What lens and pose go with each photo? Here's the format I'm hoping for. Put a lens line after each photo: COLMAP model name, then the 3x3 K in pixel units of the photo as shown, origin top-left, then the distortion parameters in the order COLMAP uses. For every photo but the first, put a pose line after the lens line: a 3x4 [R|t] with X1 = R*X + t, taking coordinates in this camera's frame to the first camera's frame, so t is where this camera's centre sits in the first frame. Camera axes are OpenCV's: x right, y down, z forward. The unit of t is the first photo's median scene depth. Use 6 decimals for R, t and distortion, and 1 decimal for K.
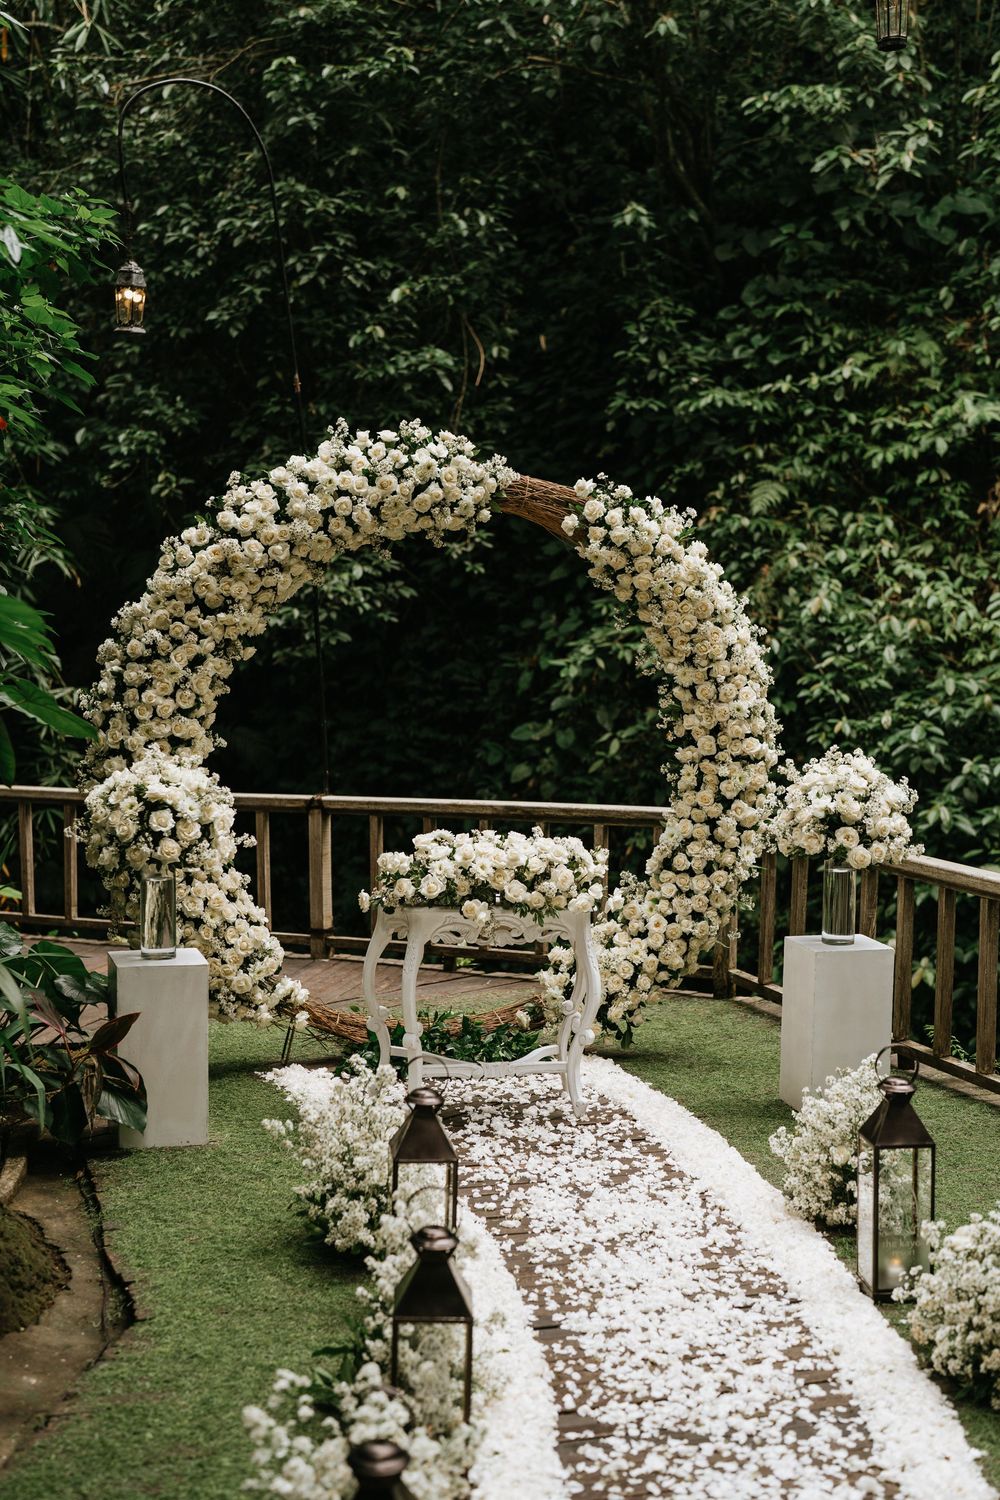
lens RADIAL K [[2225.7, 0, 502.5], [0, 2225.7, 708.4], [0, 0, 1]] dist [0.063492, 0.000000]
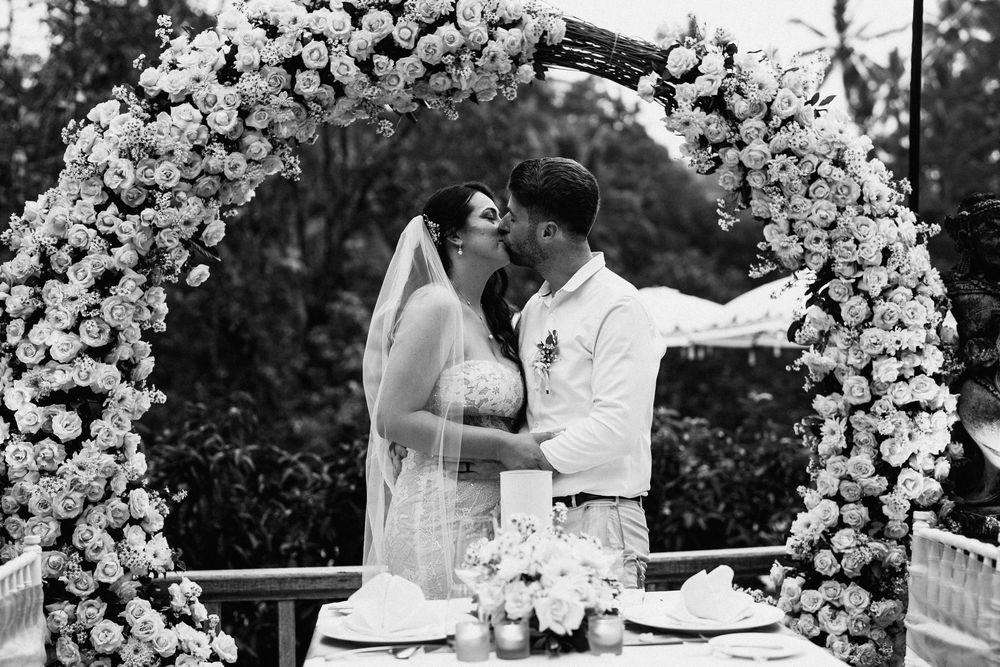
lens RADIAL K [[1483.8, 0, 497.6], [0, 1483.8, 329.1], [0, 0, 1]] dist [0.063492, 0.000000]
pose [[0.989836, -0.034165, -0.138049, 0.045192], [0.023101, 0.996449, -0.080970, 0.033059], [0.140325, 0.076958, 0.987110, 0.524621]]
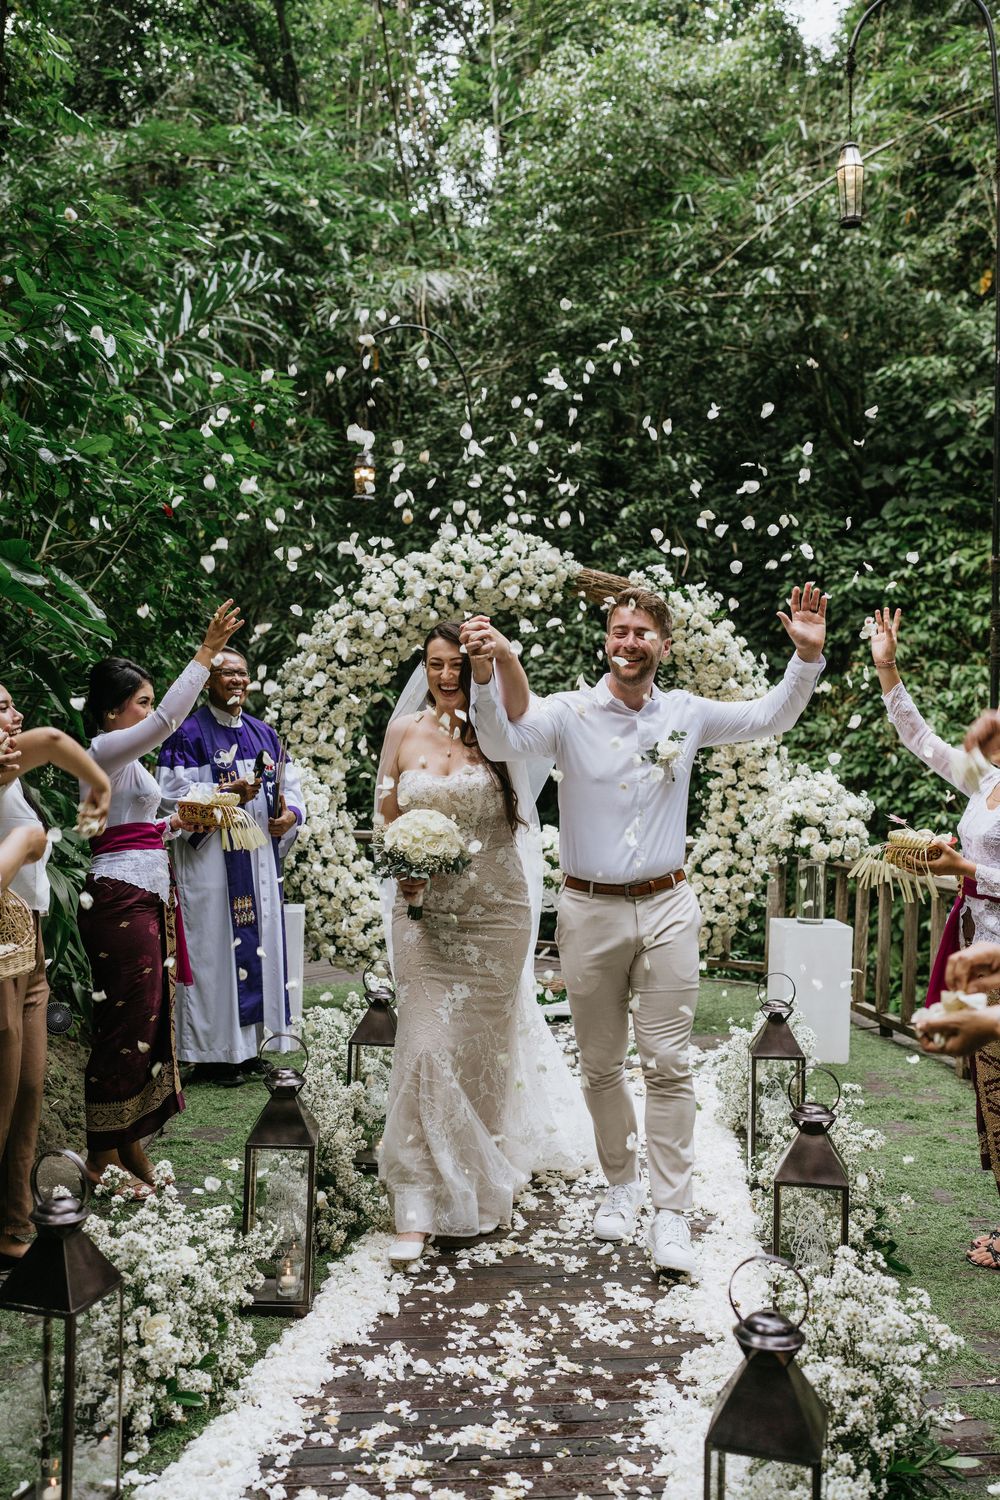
lens RADIAL K [[1501.7, 0, 500.8], [0, 1501.7, 748.0], [0, 0, 1]] dist [-0.010410, 0.000000]
pose [[0.979242, 0.011079, -0.202391, 0.138230], [-0.025774, 0.997206, -0.070112, 0.064736], [0.201048, 0.073873, 0.976792, 0.124780]]
